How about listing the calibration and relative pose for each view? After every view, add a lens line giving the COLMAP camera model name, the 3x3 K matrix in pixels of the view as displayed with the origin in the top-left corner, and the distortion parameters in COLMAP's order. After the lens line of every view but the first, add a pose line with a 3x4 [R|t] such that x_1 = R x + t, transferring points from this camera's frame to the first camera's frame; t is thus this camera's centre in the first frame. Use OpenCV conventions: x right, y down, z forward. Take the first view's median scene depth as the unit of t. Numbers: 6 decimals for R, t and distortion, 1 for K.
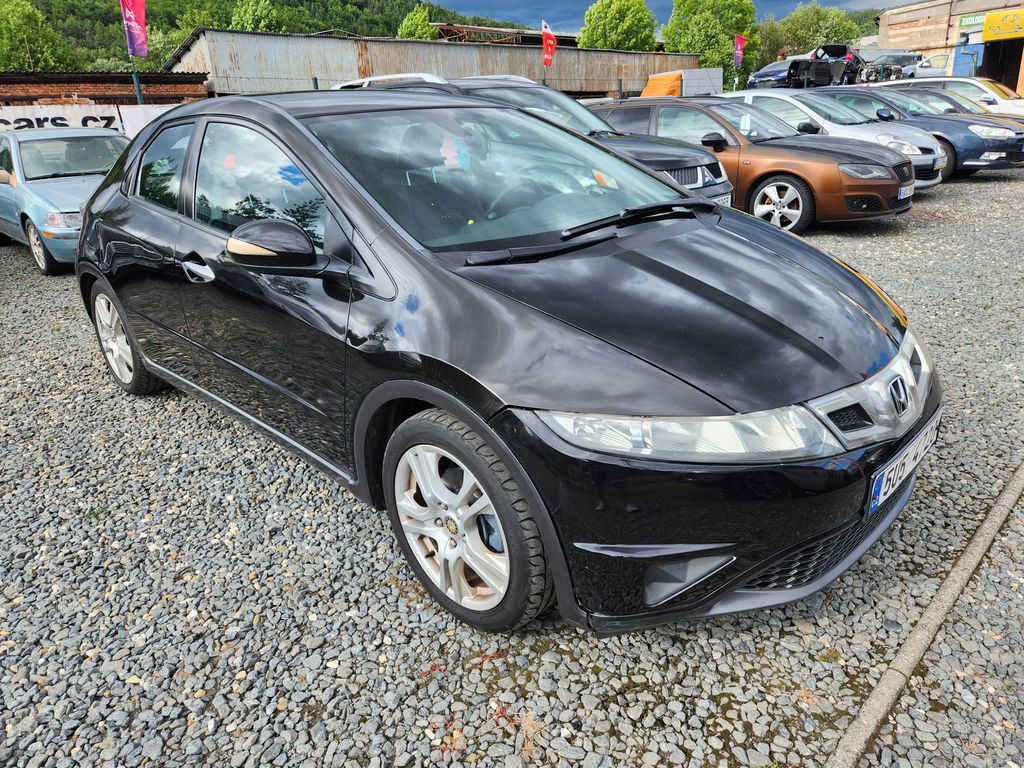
lens RADIAL K [[695.8, 0, 512.0], [0, 695.8, 384.0], [0, 0, 1]] dist [0.004177, 0.001188]
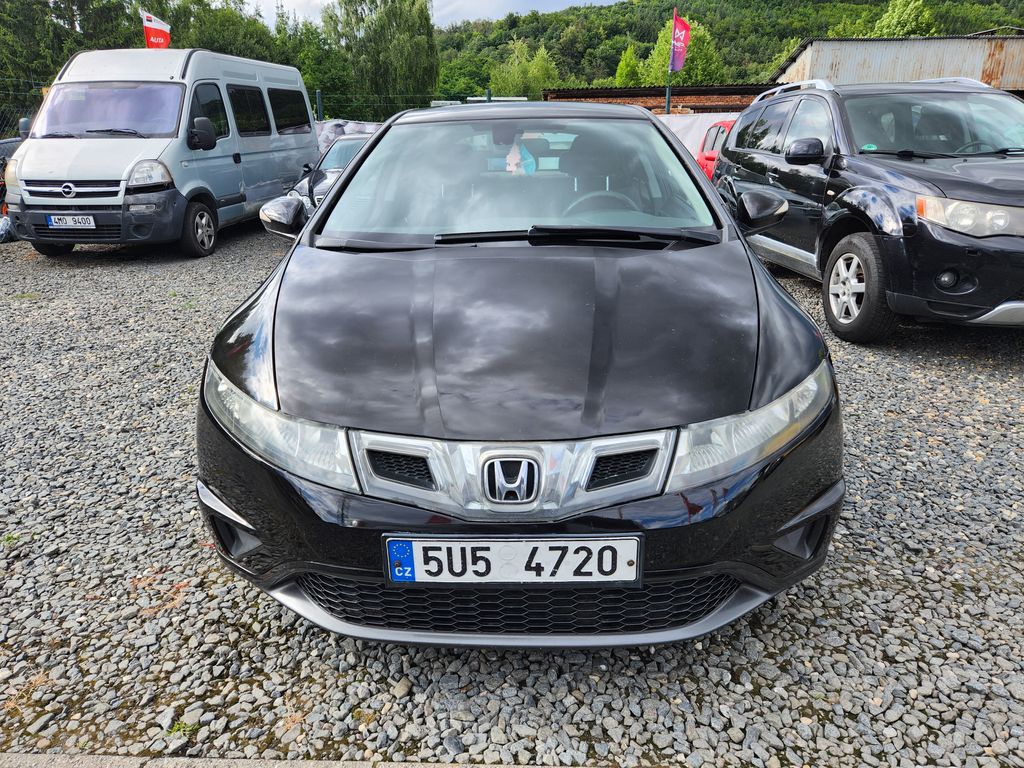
lens RADIAL K [[686.3, 0, 512.0], [0, 686.3, 384.0], [0, 0, 1]] dist [0.021501, -0.000984]
pose [[0.677335, 0.275245, -0.682244, 1.121026], [-0.281454, 0.953773, 0.105362, -0.180834], [0.679706, 0.120655, 0.723493, 0.438777]]
